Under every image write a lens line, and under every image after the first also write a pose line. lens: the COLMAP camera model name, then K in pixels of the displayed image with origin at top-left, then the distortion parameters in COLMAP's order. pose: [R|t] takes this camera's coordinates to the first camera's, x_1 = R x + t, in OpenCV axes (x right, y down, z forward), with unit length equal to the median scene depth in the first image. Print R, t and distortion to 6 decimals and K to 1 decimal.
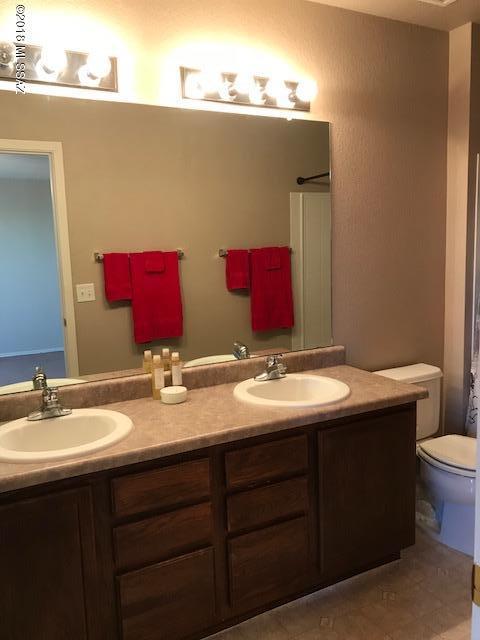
lens RADIAL K [[524.2, 0, 239.2], [0, 524.2, 312.6], [0, 0, 1]] dist [0.043743, -0.033447]
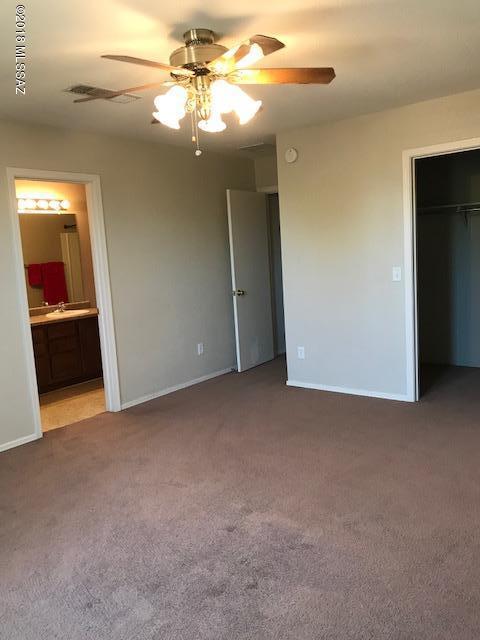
lens RADIAL K [[524.2, 0, 239.2], [0, 524.2, 312.6], [0, 0, 1]] dist [0.043743, -0.033447]
pose [[0.912429, -0.073292, 0.402619, -0.189785], [0.082276, 0.996597, -0.005038, 0.223319], [-0.400880, 0.037723, 0.915354, -1.846527]]
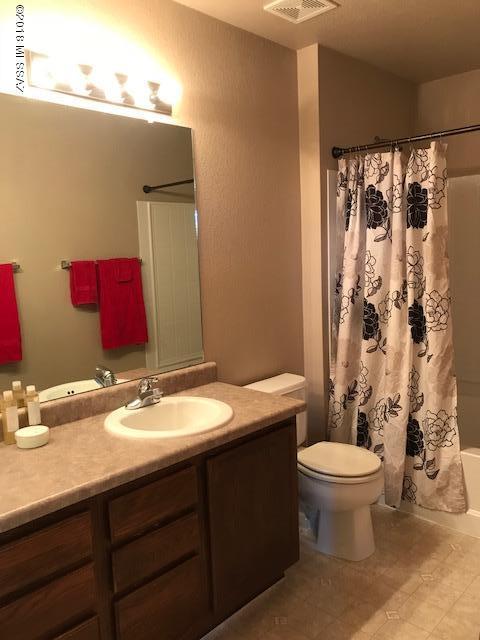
lens RADIAL K [[524.2, 0, 239.2], [0, 524.2, 312.6], [0, 0, 1]] dist [0.043743, -0.033447]
pose [[0.948388, -0.037758, 0.314855, -0.064225], [0.043137, 0.999018, -0.010131, -0.017223], [-0.314164, 0.023190, 0.949086, 0.085210]]
